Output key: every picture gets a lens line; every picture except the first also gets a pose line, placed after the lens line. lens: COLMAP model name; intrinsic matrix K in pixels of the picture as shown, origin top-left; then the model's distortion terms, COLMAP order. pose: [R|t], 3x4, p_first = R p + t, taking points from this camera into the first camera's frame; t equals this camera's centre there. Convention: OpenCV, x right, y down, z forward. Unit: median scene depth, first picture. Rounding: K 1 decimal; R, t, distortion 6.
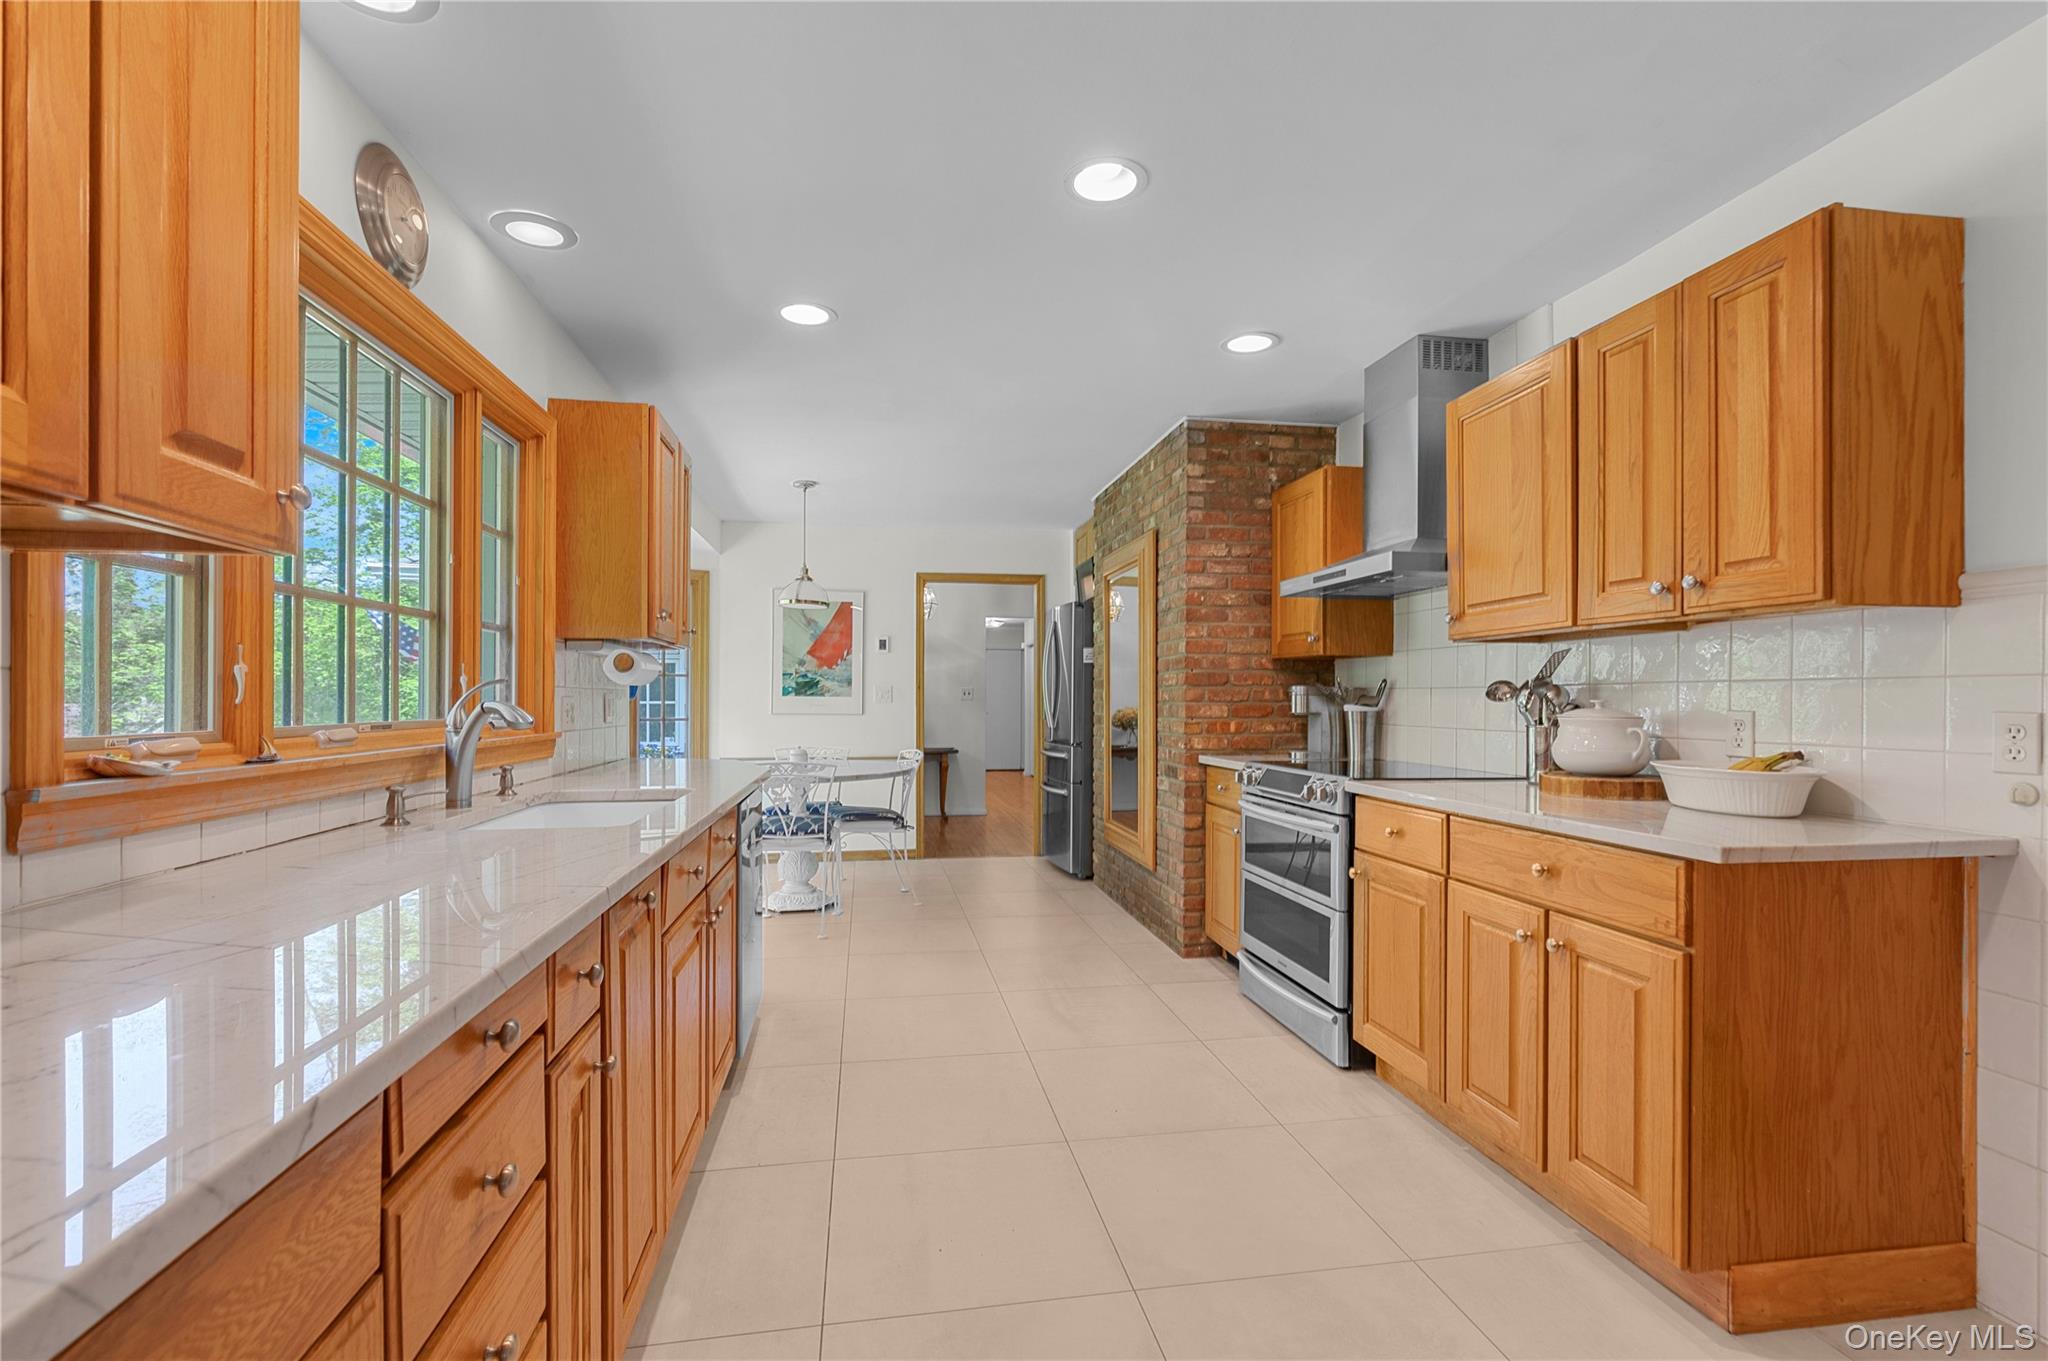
lens RADIAL K [[887.3, 0, 1024.9], [0, 887.3, 697.6], [0, 0, 1]] dist [0.000240, -0.000170]
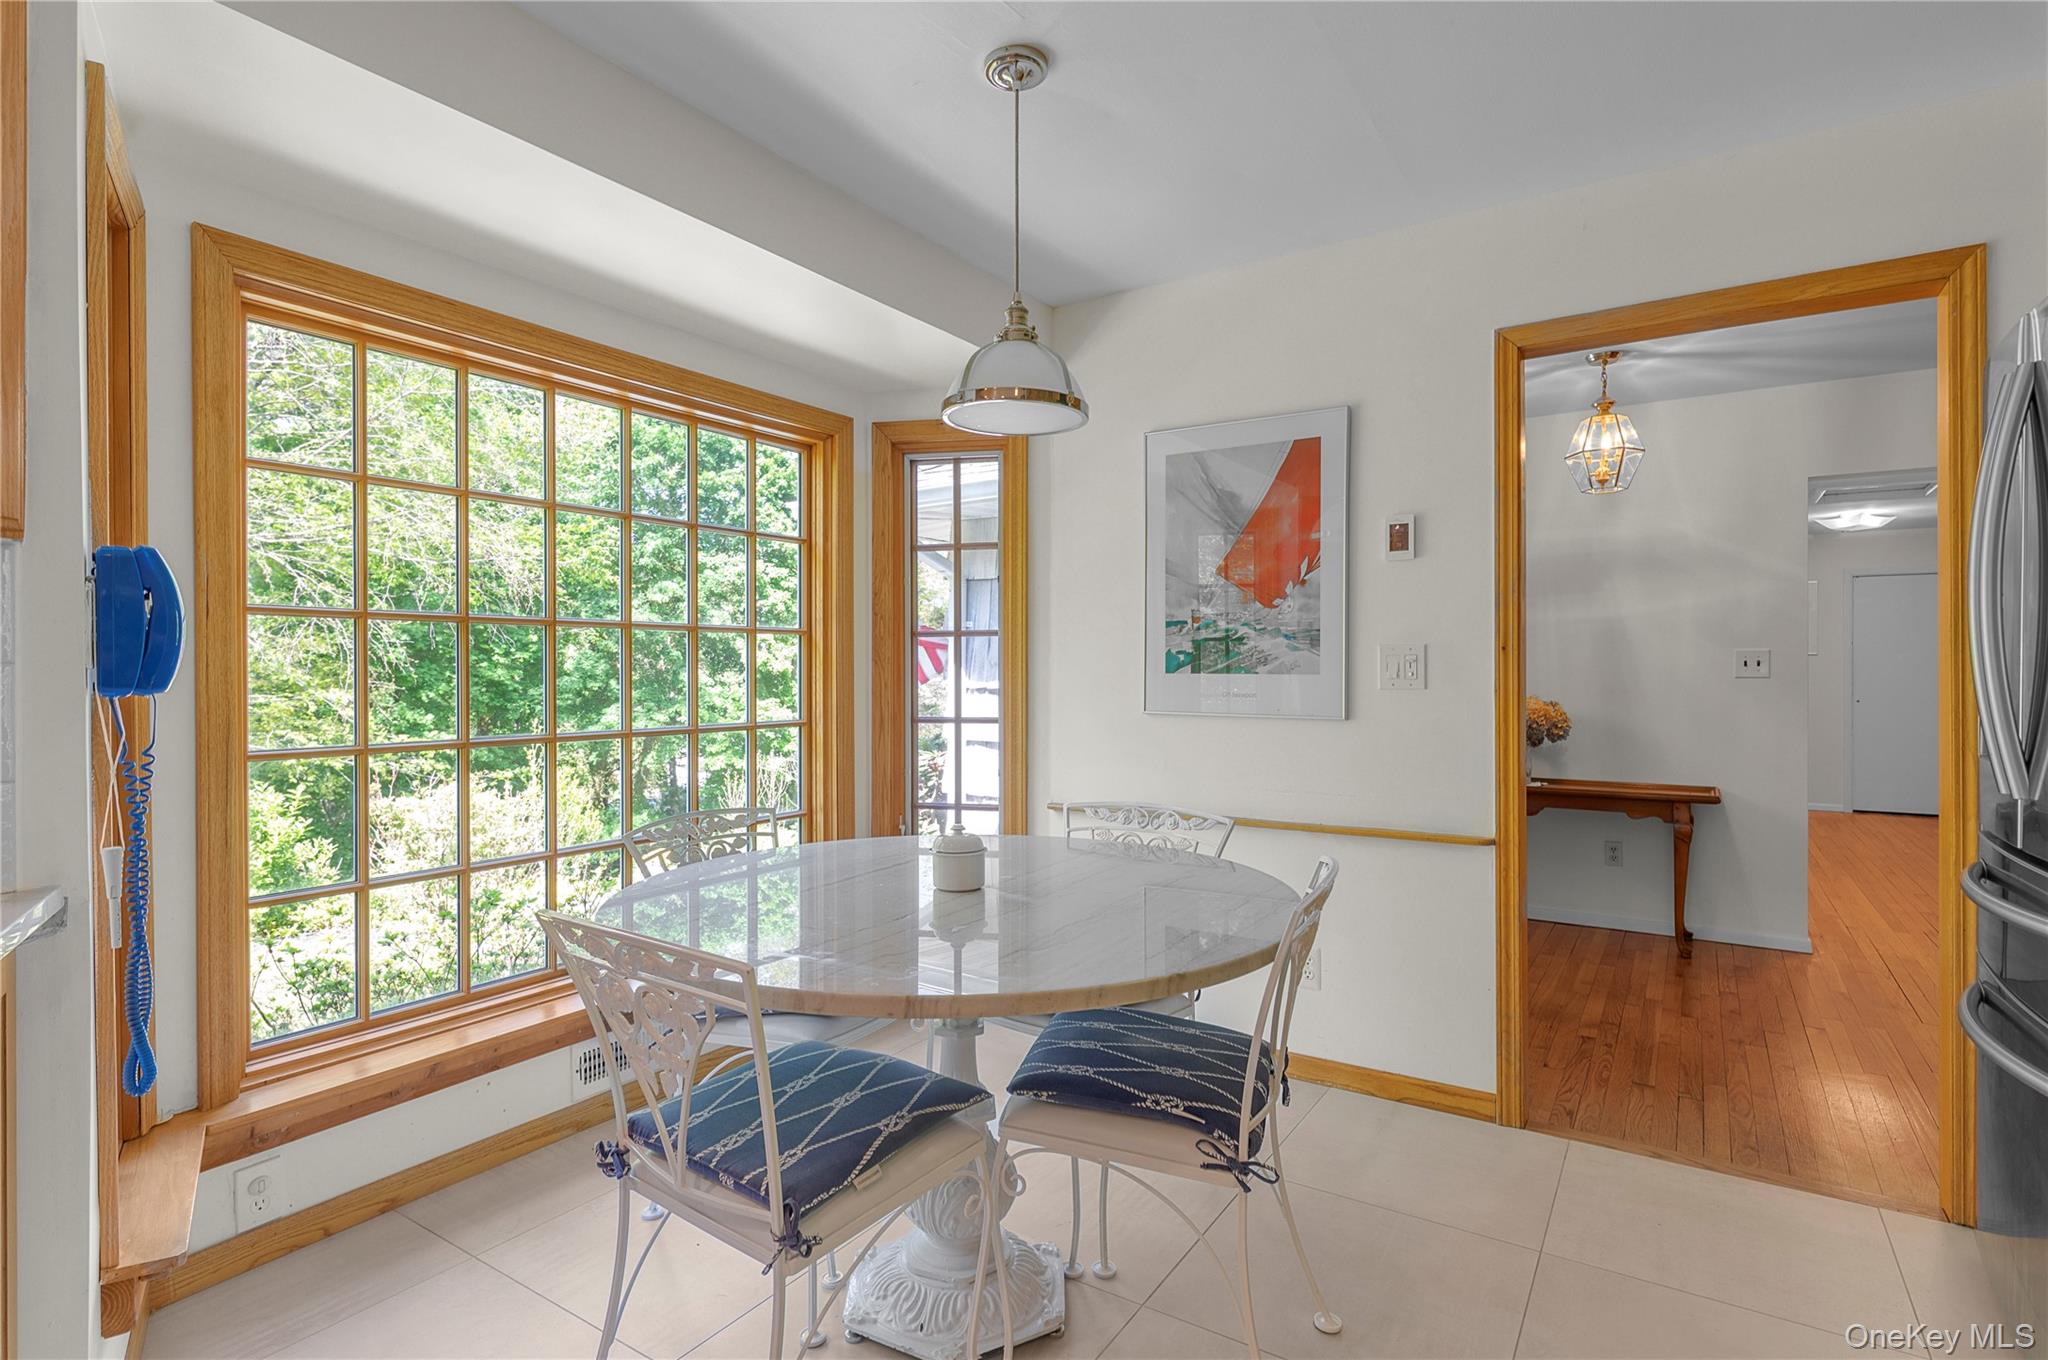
lens RADIAL K [[1026.3, 0, 1024.0], [0, 1026.3, 676.3], [0, 0, 1]] dist [0.004155, 0.000573]
pose [[0.735244, -0.002742, -0.677797, 0.020659], [0.004339, 0.999990, 0.000662, -0.000994], [0.677789, -0.003427, 0.735248, 0.575642]]
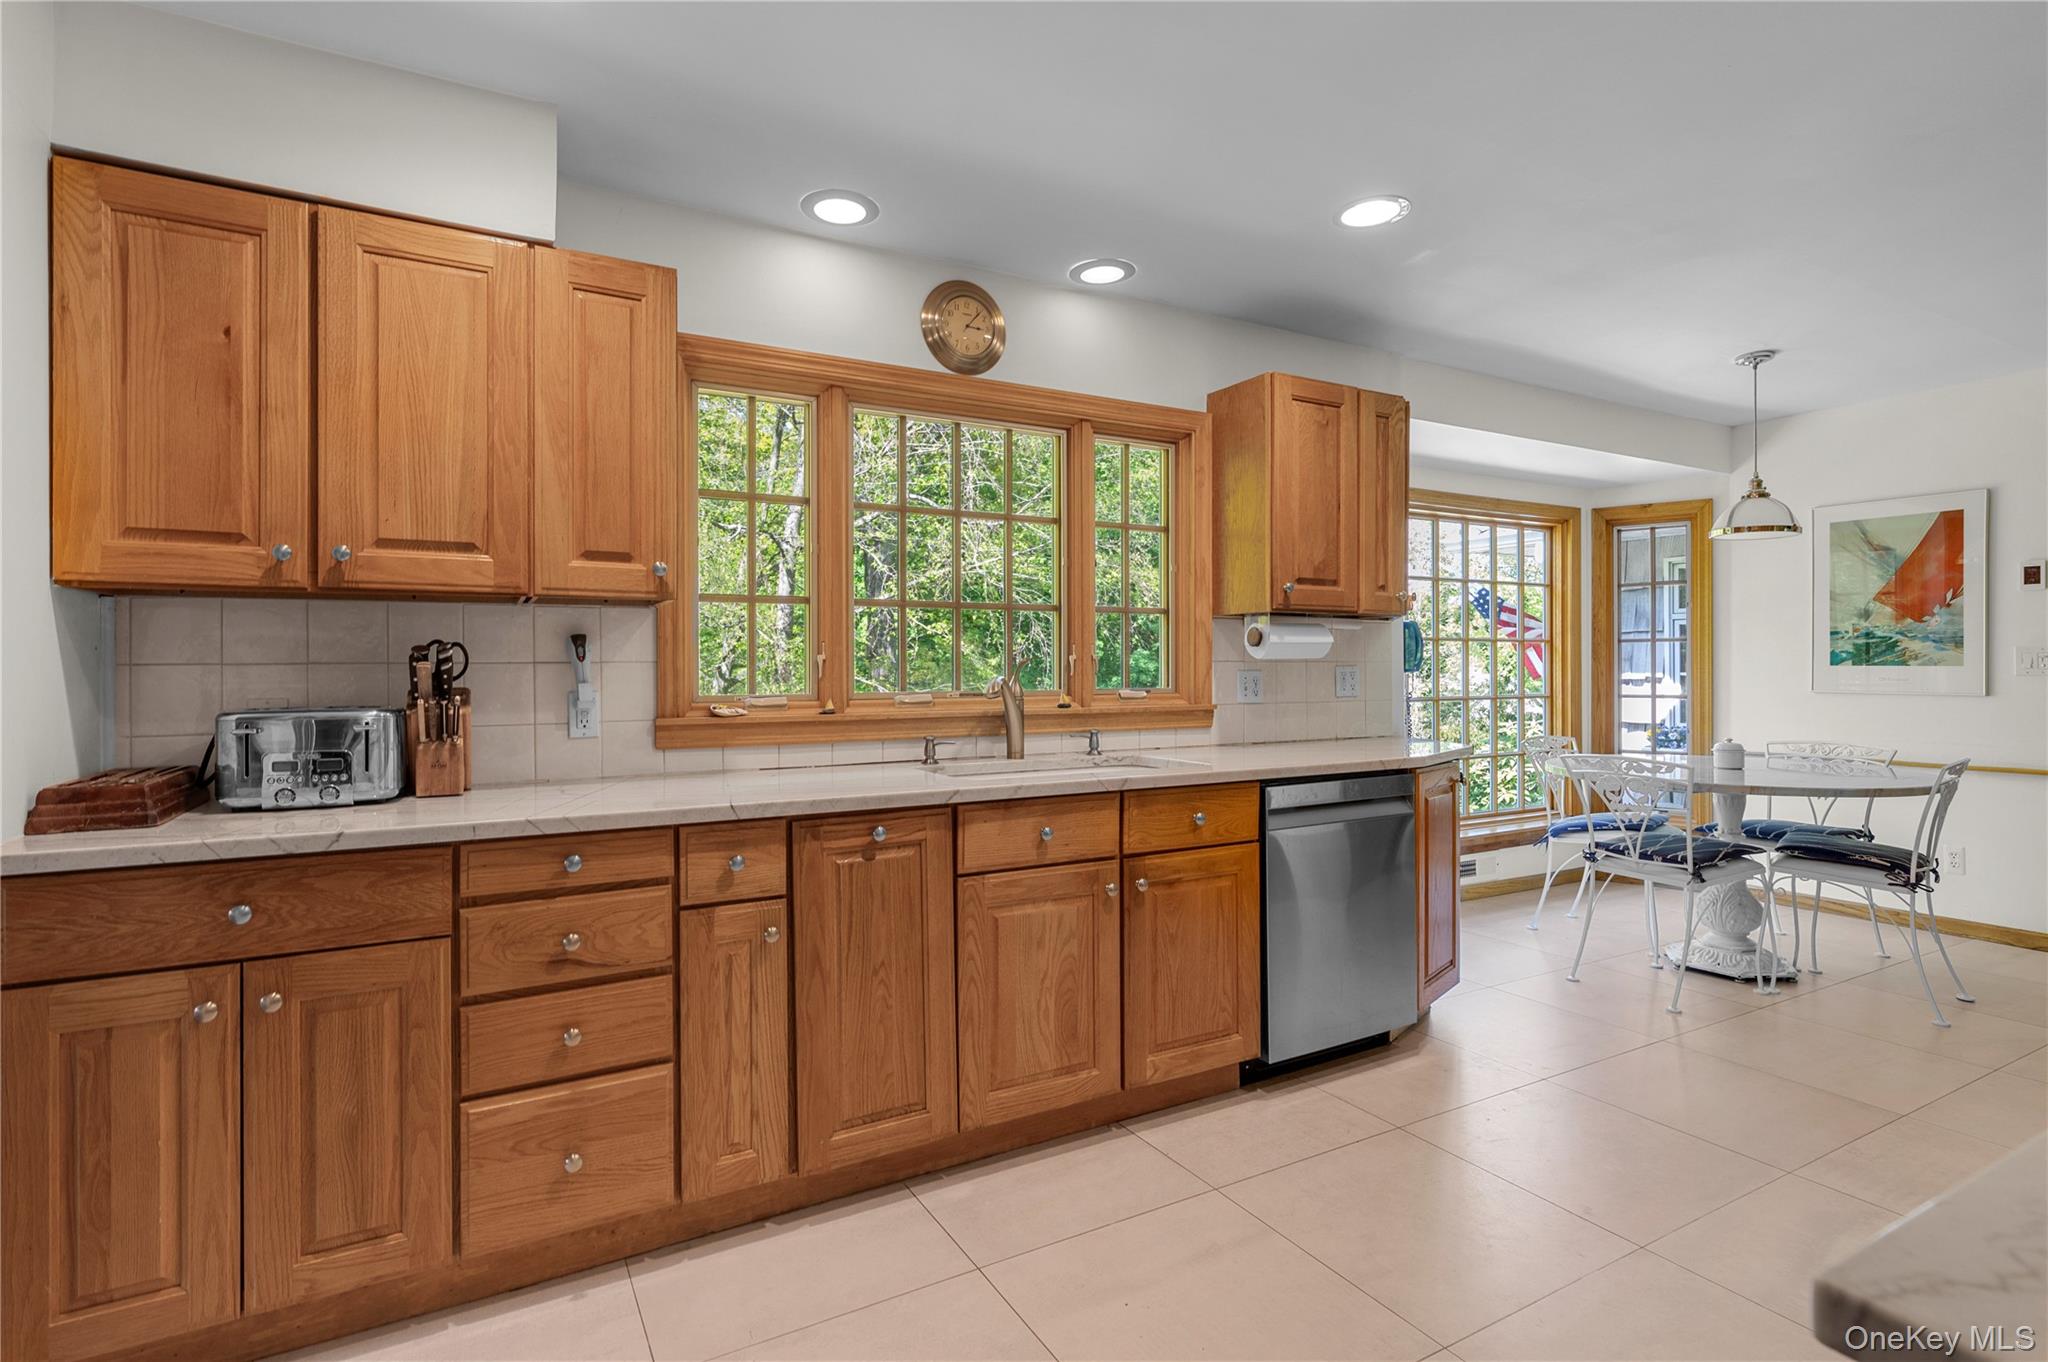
lens RADIAL K [[1007.3, 0, 1021.9], [0, 1007.3, 666.7], [0, 0, 1]] dist [0.005140, 0.000298]
pose [[0.339261, -0.006462, -0.940670, 0.238515], [0.005733, 0.999972, -0.004802, -0.000749], [0.940675, -0.003764, 0.339288, 0.164019]]
